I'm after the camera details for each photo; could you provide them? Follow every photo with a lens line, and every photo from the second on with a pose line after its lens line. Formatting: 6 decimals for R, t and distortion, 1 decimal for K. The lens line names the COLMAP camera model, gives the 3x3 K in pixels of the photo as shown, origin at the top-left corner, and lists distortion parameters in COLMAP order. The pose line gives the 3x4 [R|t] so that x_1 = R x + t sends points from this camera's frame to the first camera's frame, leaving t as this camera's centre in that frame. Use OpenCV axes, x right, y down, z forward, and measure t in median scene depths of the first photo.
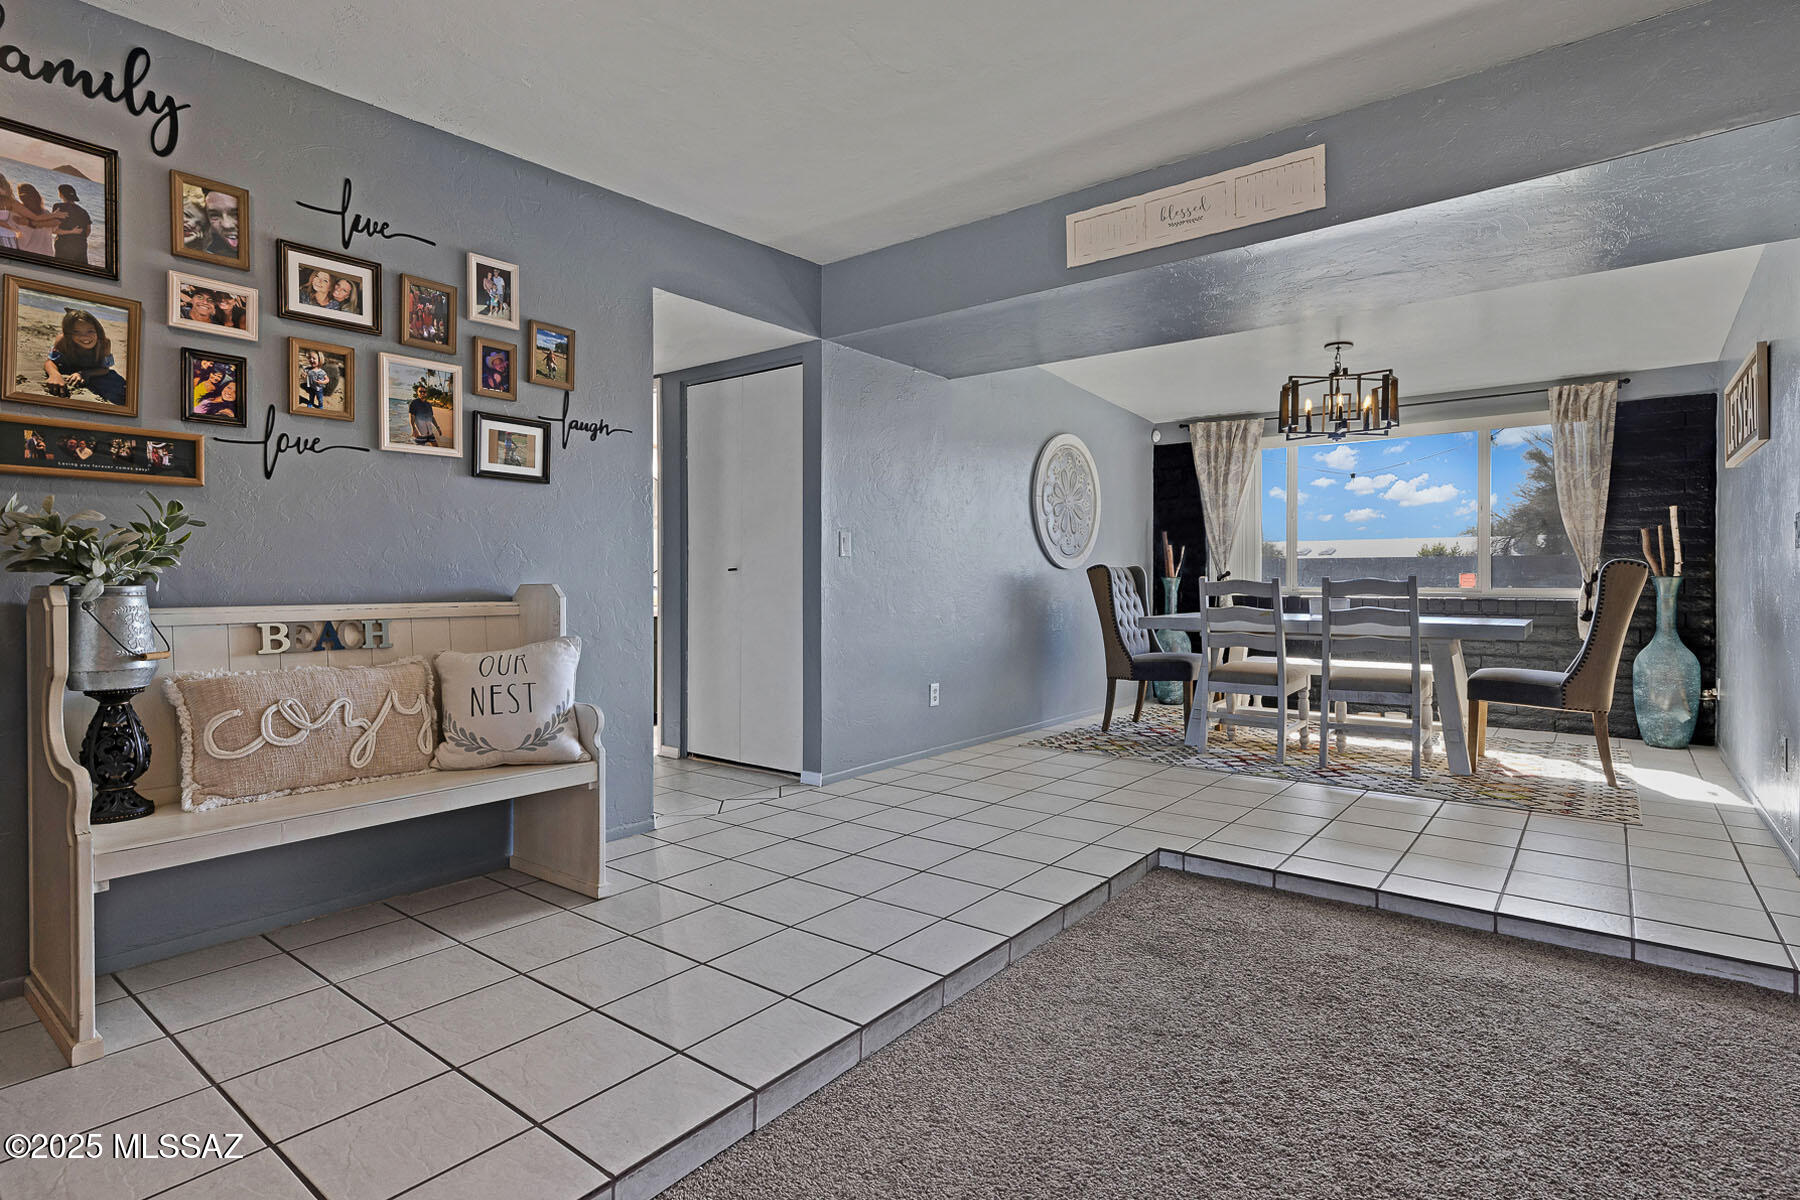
lens RADIAL K [[900.3, 0, 993.9], [0, 900.3, 578.6], [0, 0, 1]] dist [0.010659, -0.002167]
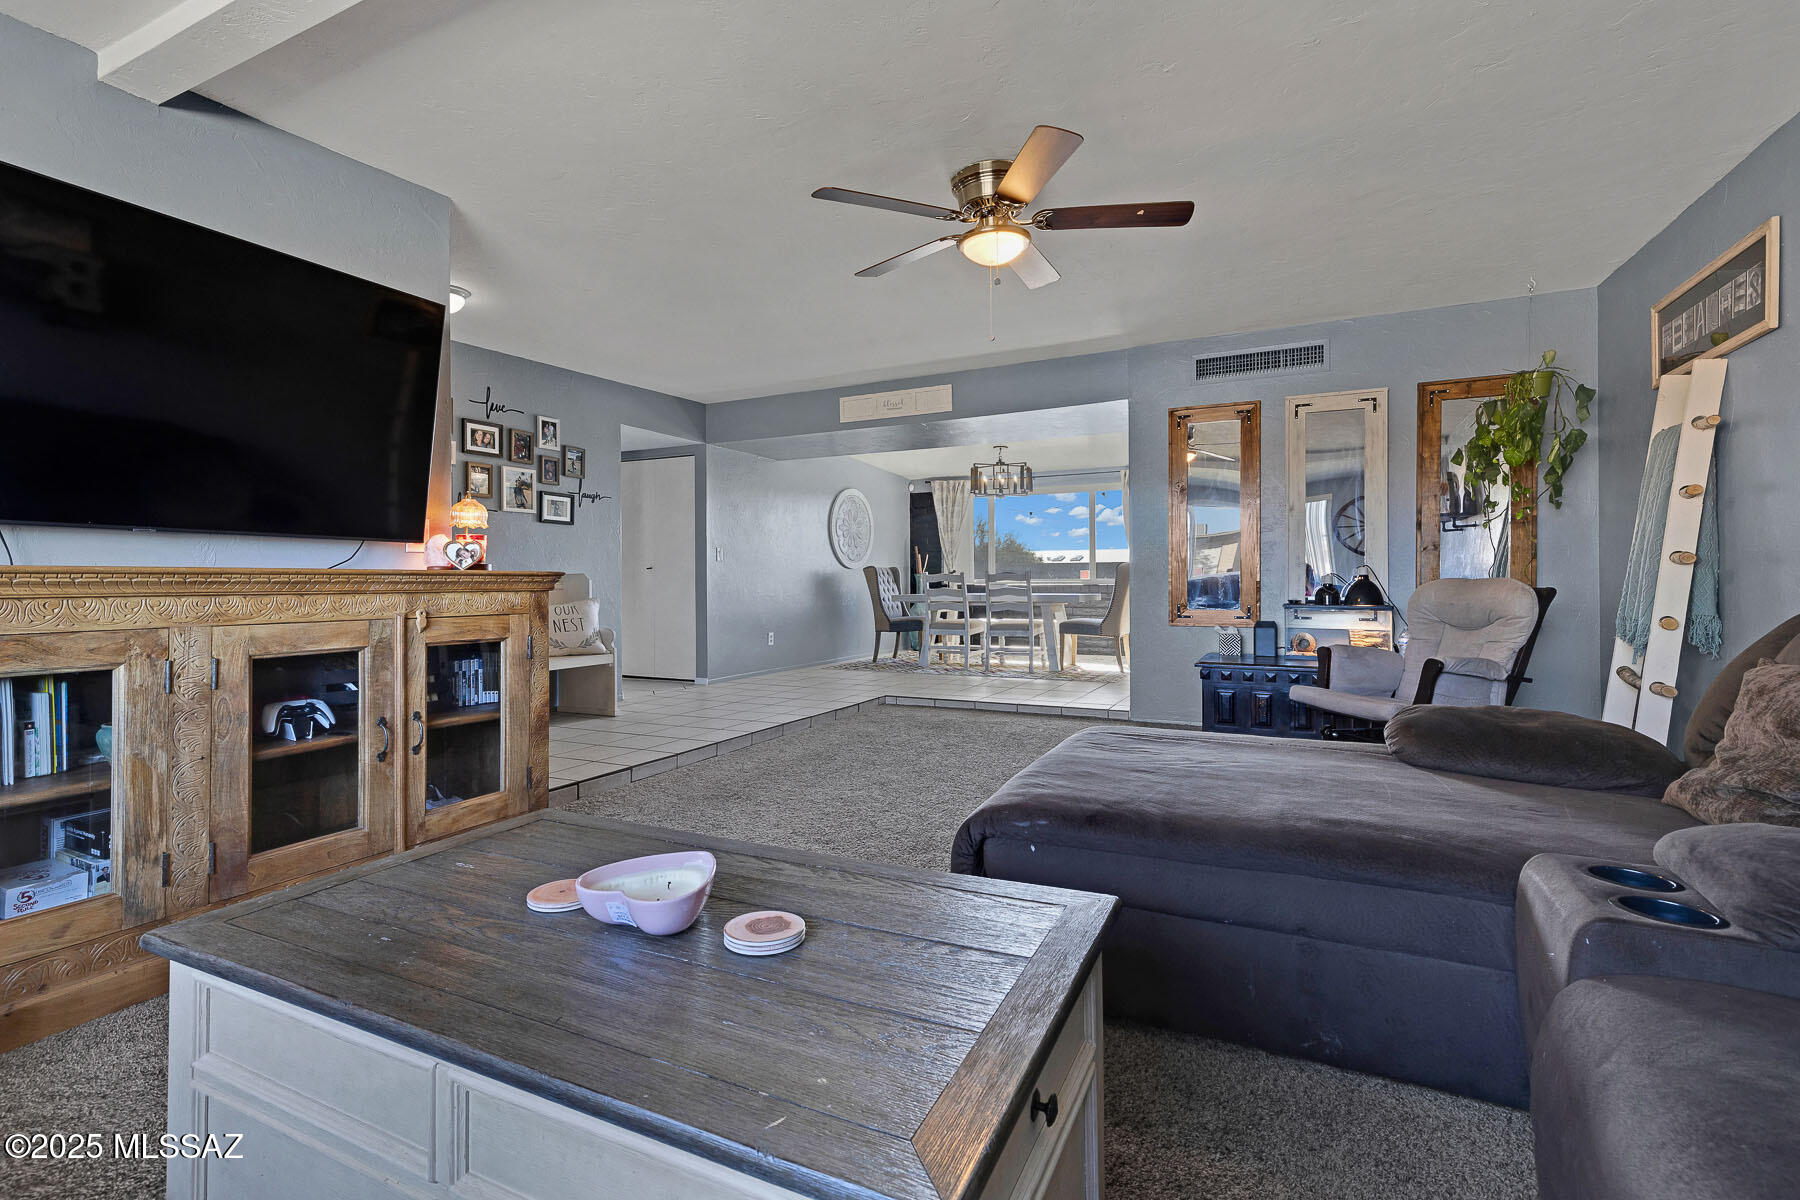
lens RADIAL K [[762.5, 0, 1036.7], [0, 762.5, 582.3], [0, 0, 1]] dist [0.009844, 0.000795]
pose [[0.959843, -0.009126, 0.280388, 0.025409], [0.008918, 0.999958, 0.002015, 0.030492], [-0.280394, 0.000566, 0.959885, -0.958959]]
